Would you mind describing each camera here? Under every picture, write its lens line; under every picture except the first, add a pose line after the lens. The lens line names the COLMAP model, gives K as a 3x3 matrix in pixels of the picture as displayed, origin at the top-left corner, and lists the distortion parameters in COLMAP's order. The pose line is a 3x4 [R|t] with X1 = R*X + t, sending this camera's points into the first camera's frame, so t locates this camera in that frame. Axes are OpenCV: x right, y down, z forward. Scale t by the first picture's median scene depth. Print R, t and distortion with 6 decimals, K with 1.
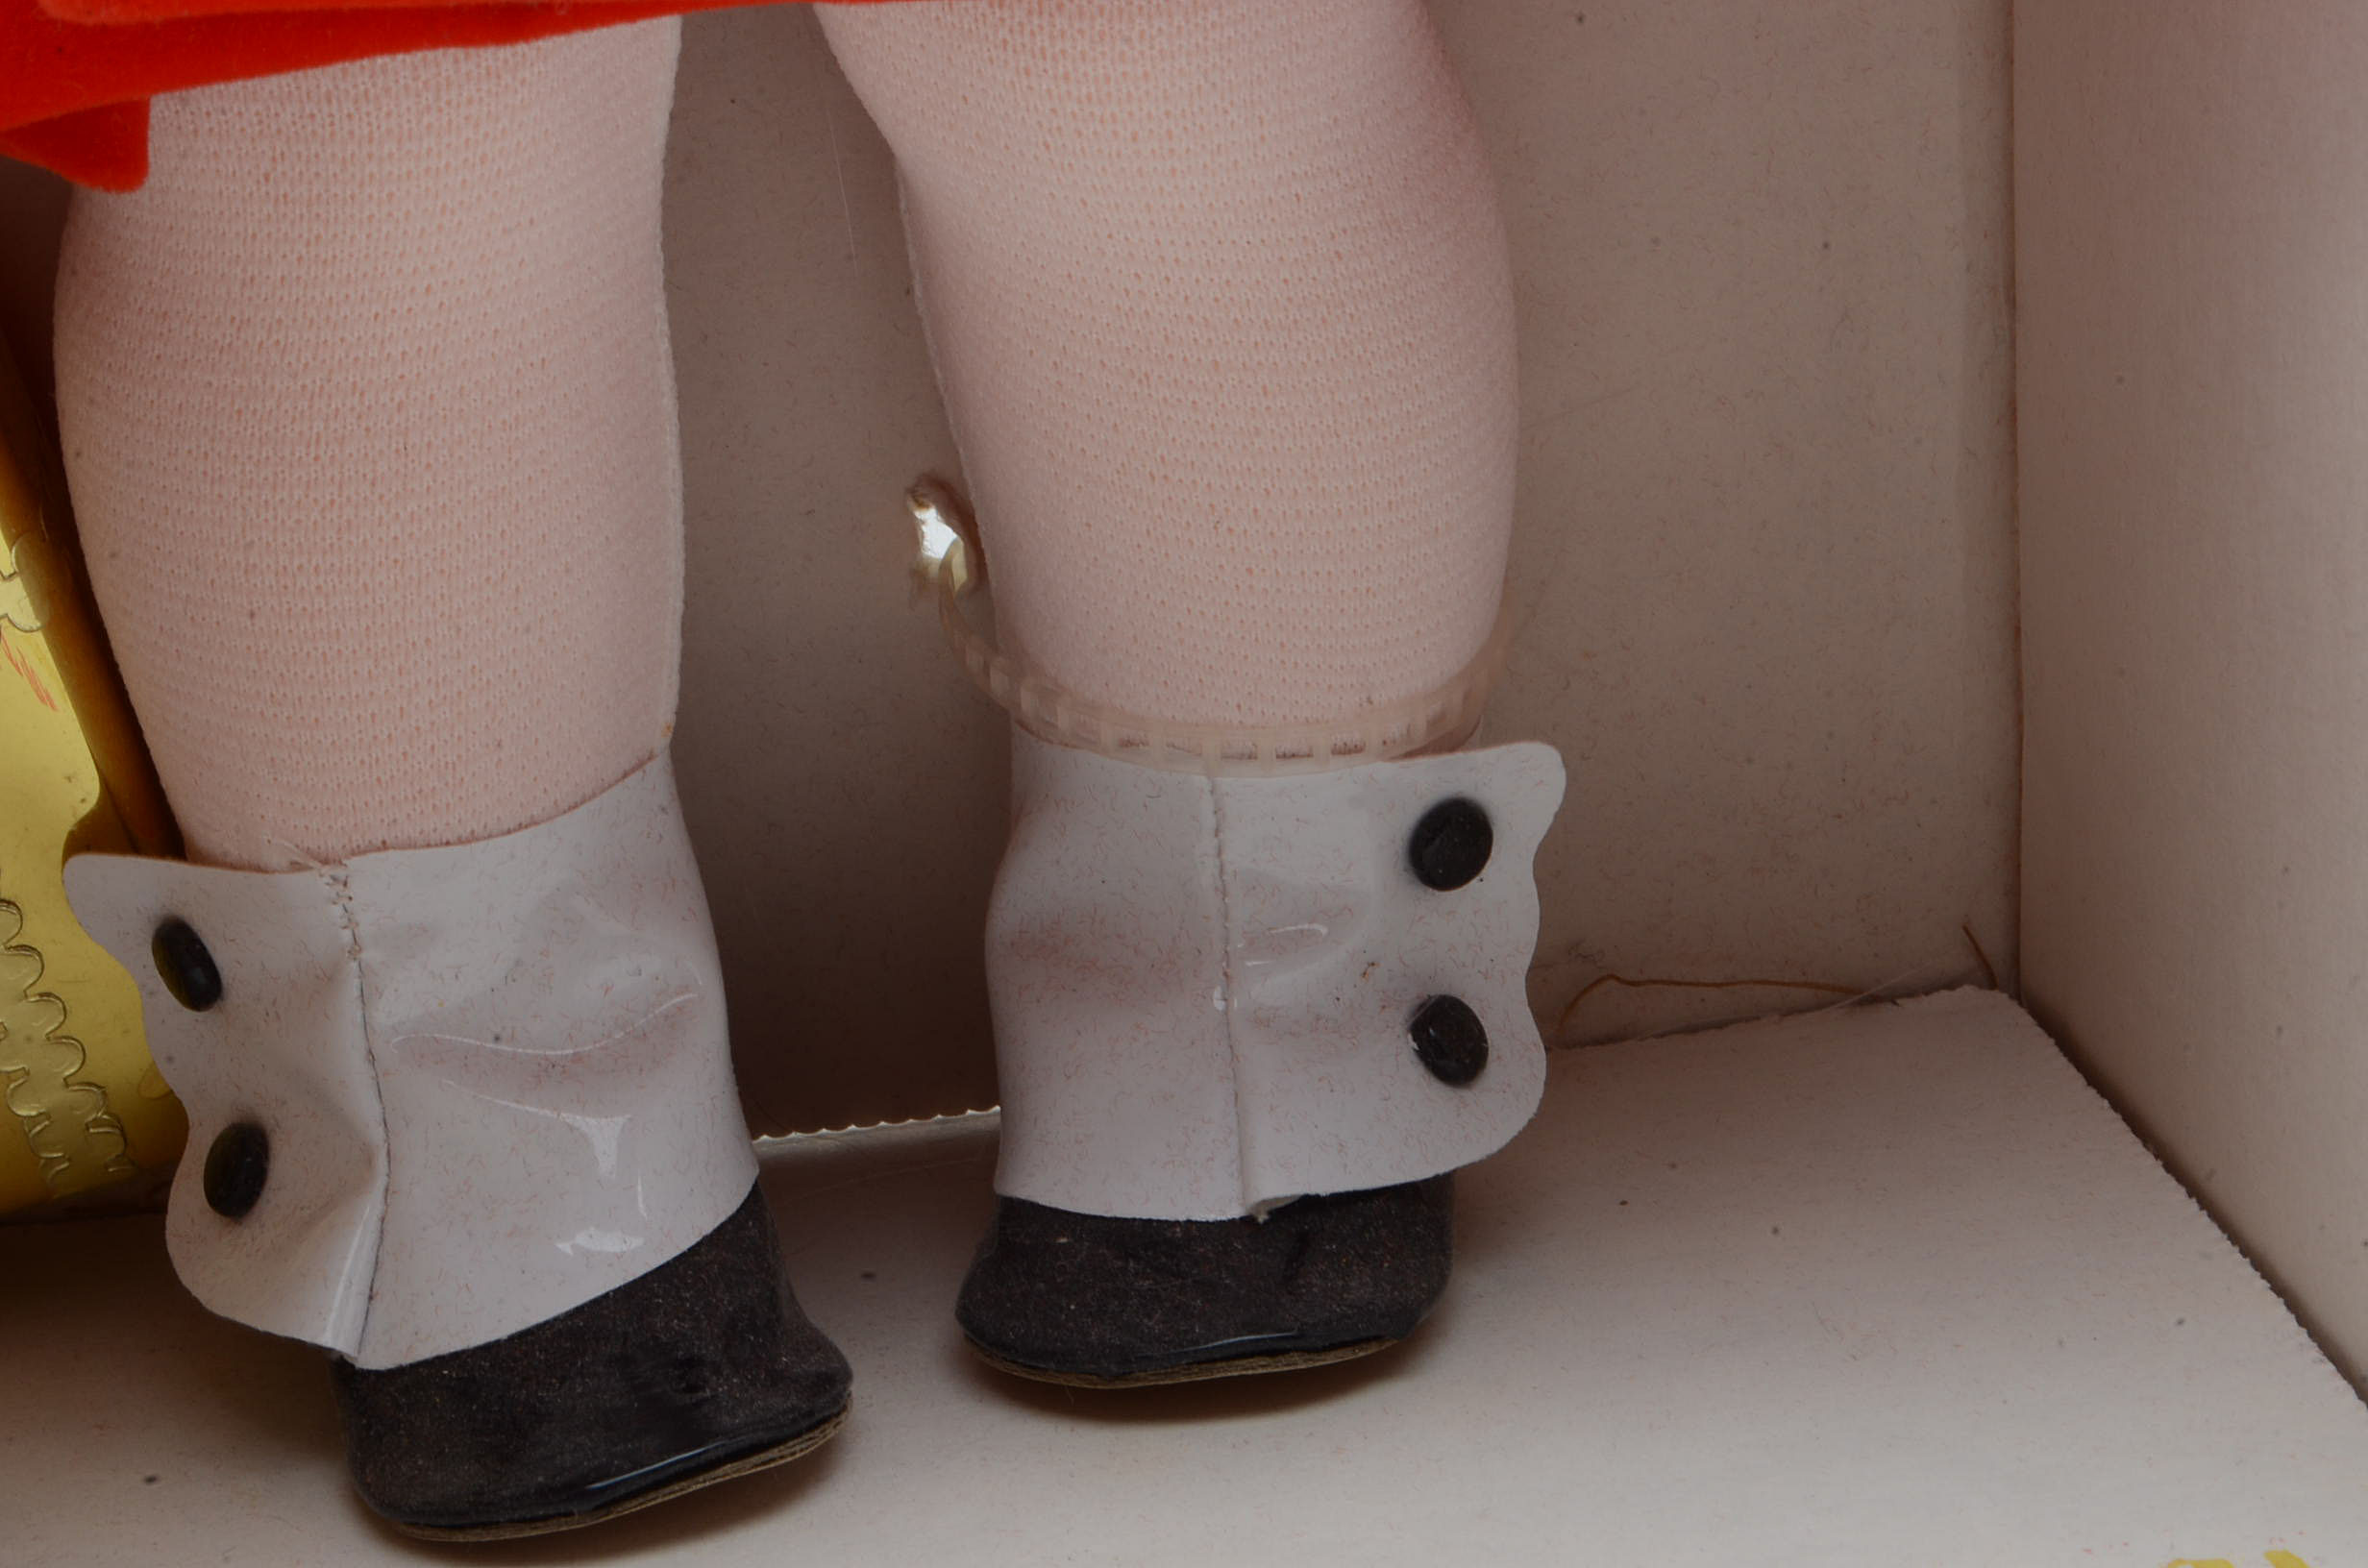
lens RADIAL K [[5506.9, 0, 1186.0], [0, 5506.9, 797.9], [0, 0, 1]] dist [0.045294, 0.000000]
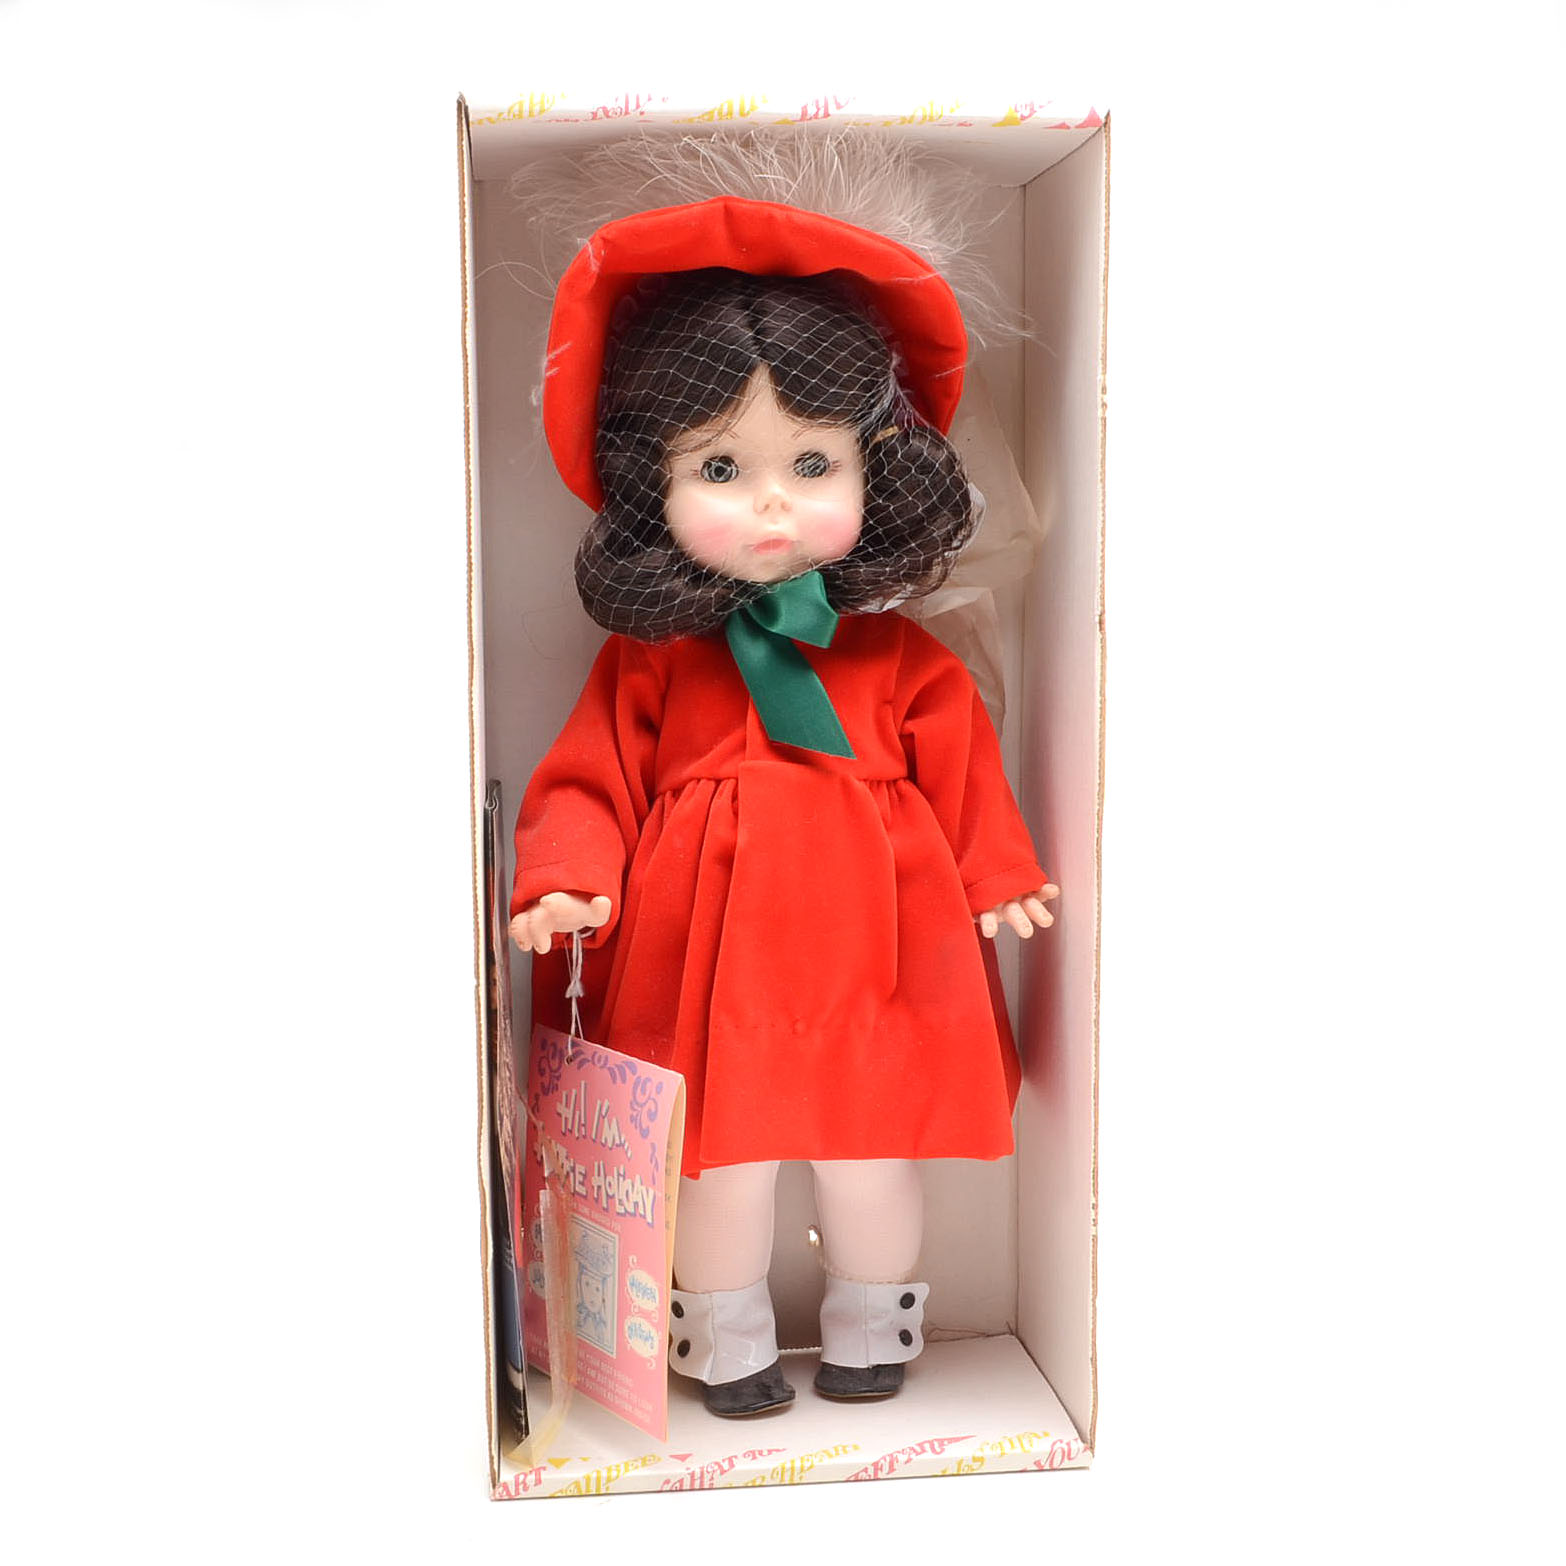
lens RADIAL K [[2345.0, 0, 784.5], [0, 2345.0, 789.3], [0, 0, 1]] dist [-0.056632, 0.000000]
pose [[0.998414, 0.055177, -0.011145, -0.077039], [-0.056292, 0.978149, -0.200139, -0.017113], [-0.000141, 0.200449, 0.979704, -1.393001]]
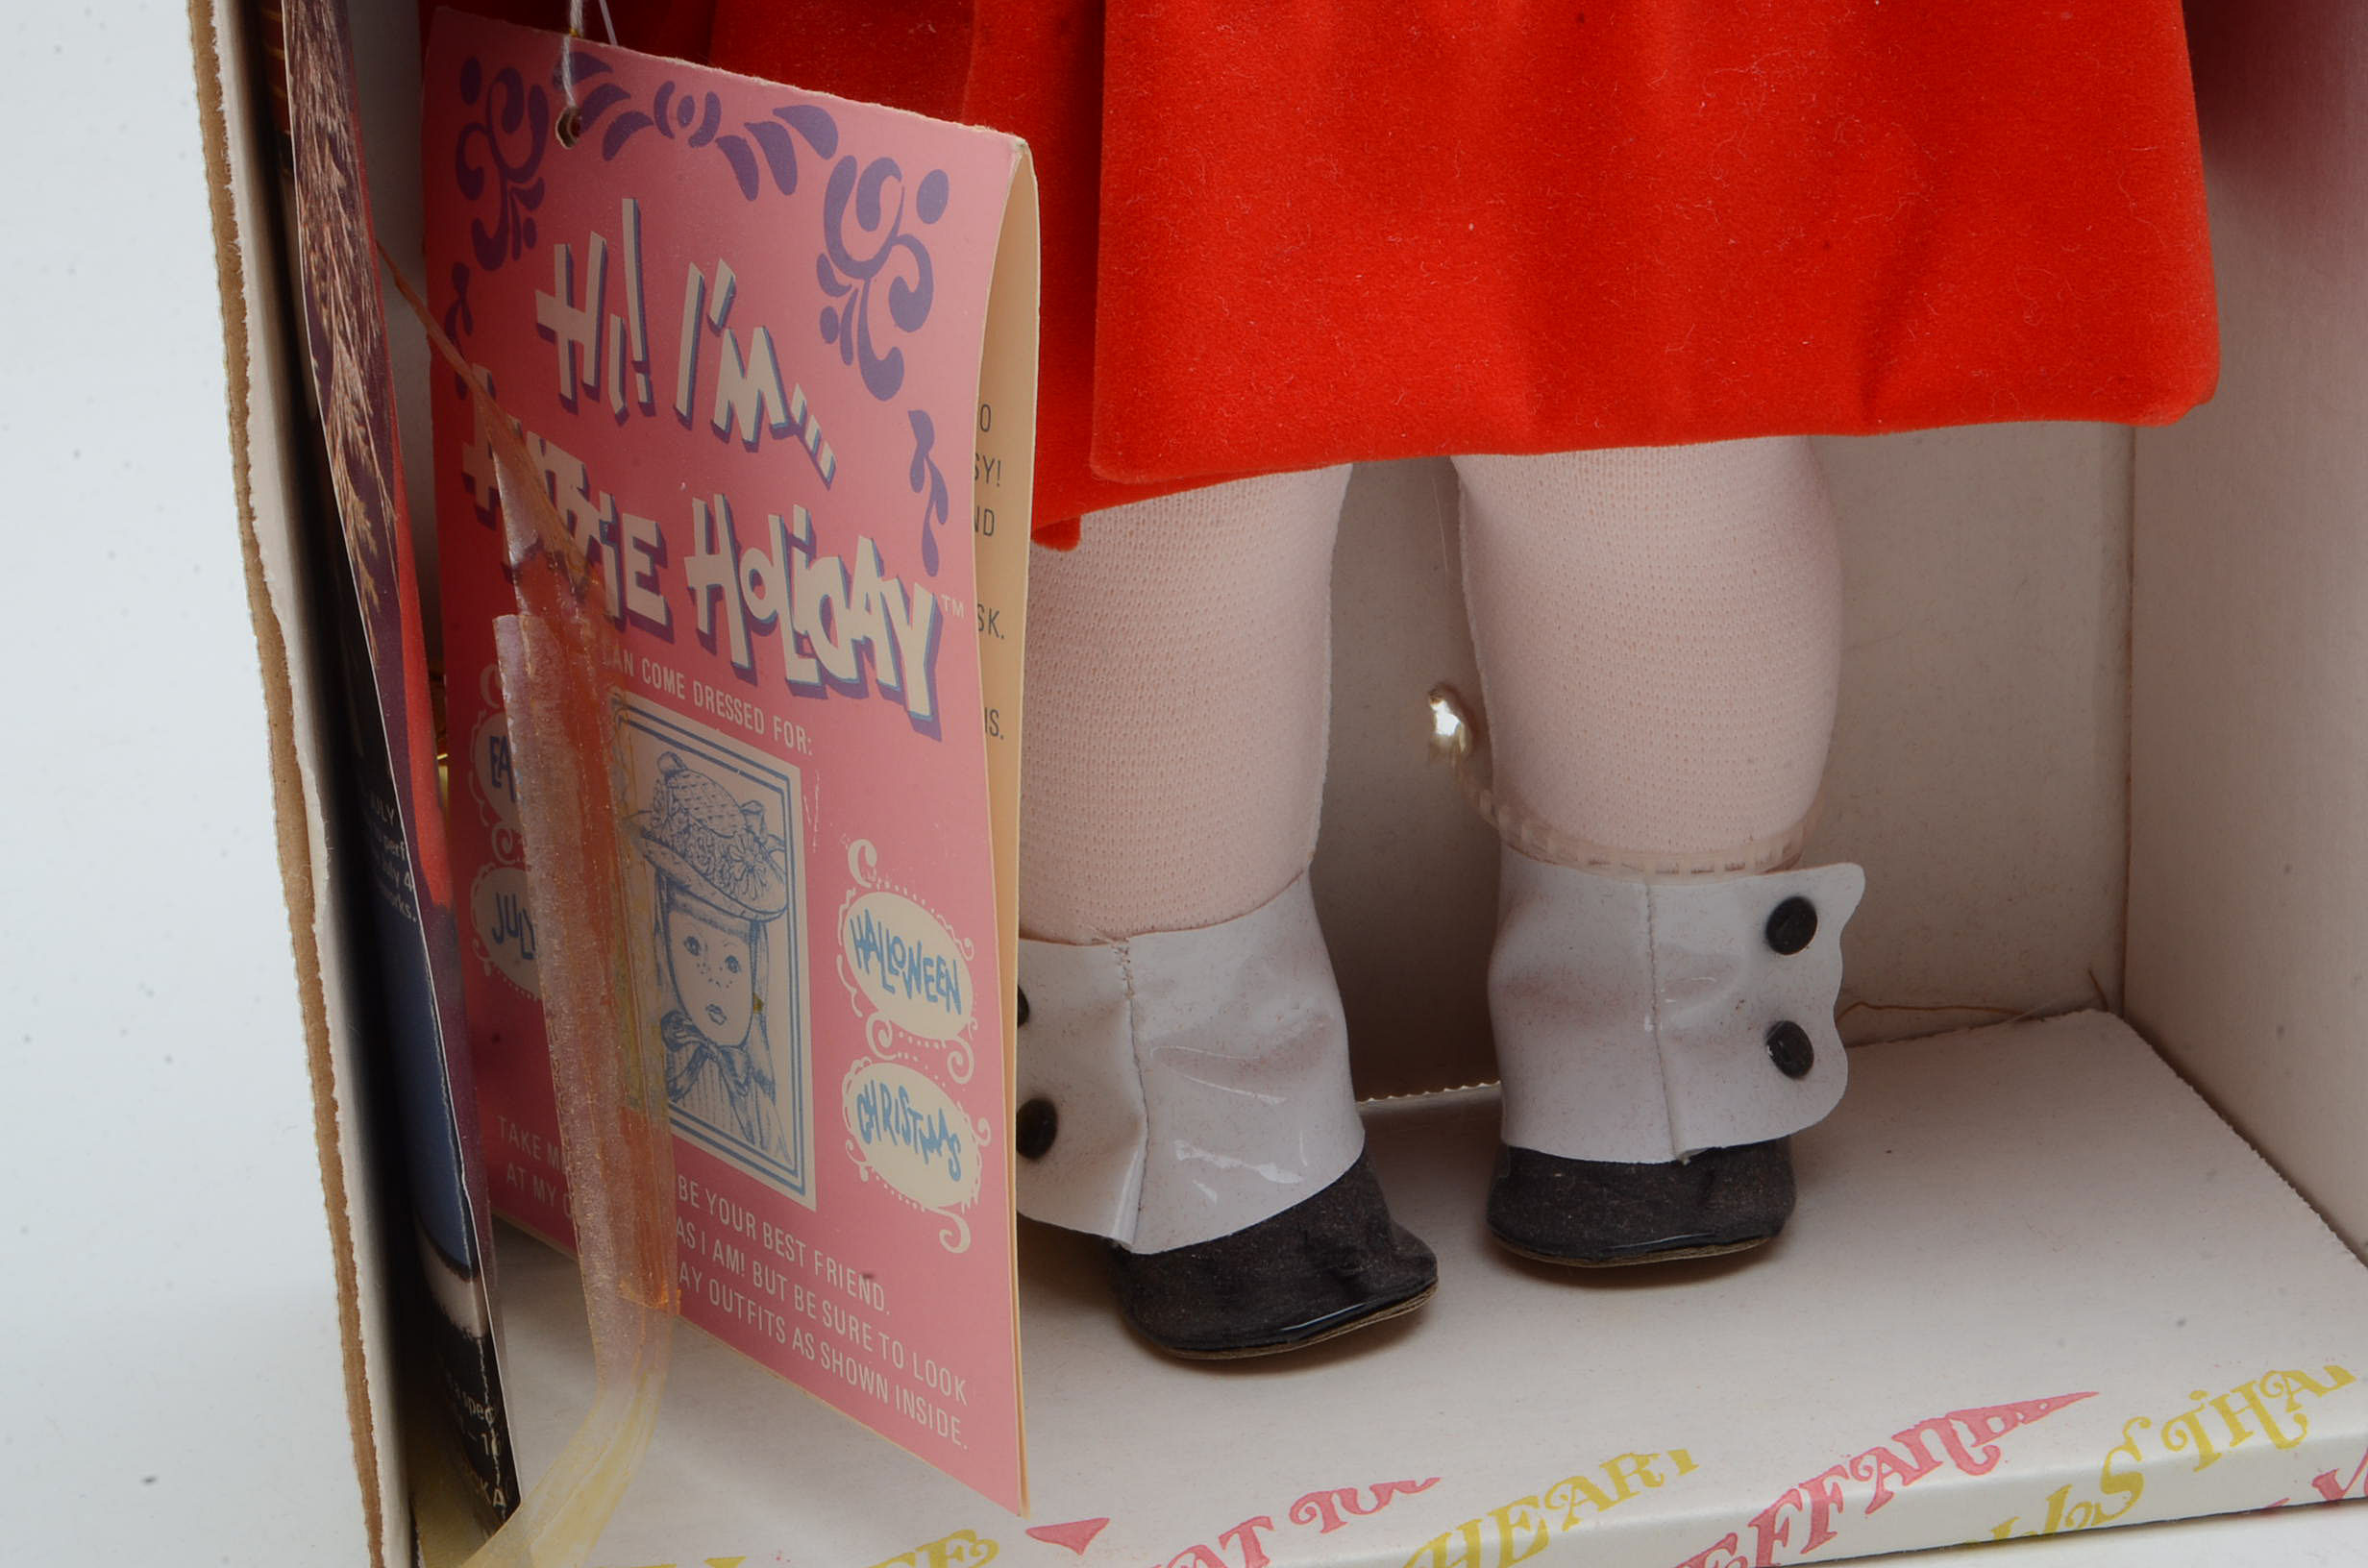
lens RADIAL K [[5125.9, 0, 1185.7], [0, 5125.9, 794.9], [0, 0, 1]] dist [0.021740, 0.000000]
pose [[0.999667, 0.005014, 0.025319, -0.166908], [-0.005255, 0.999941, 0.009458, -0.043093], [-0.025270, -0.009588, 0.999635, -0.477977]]
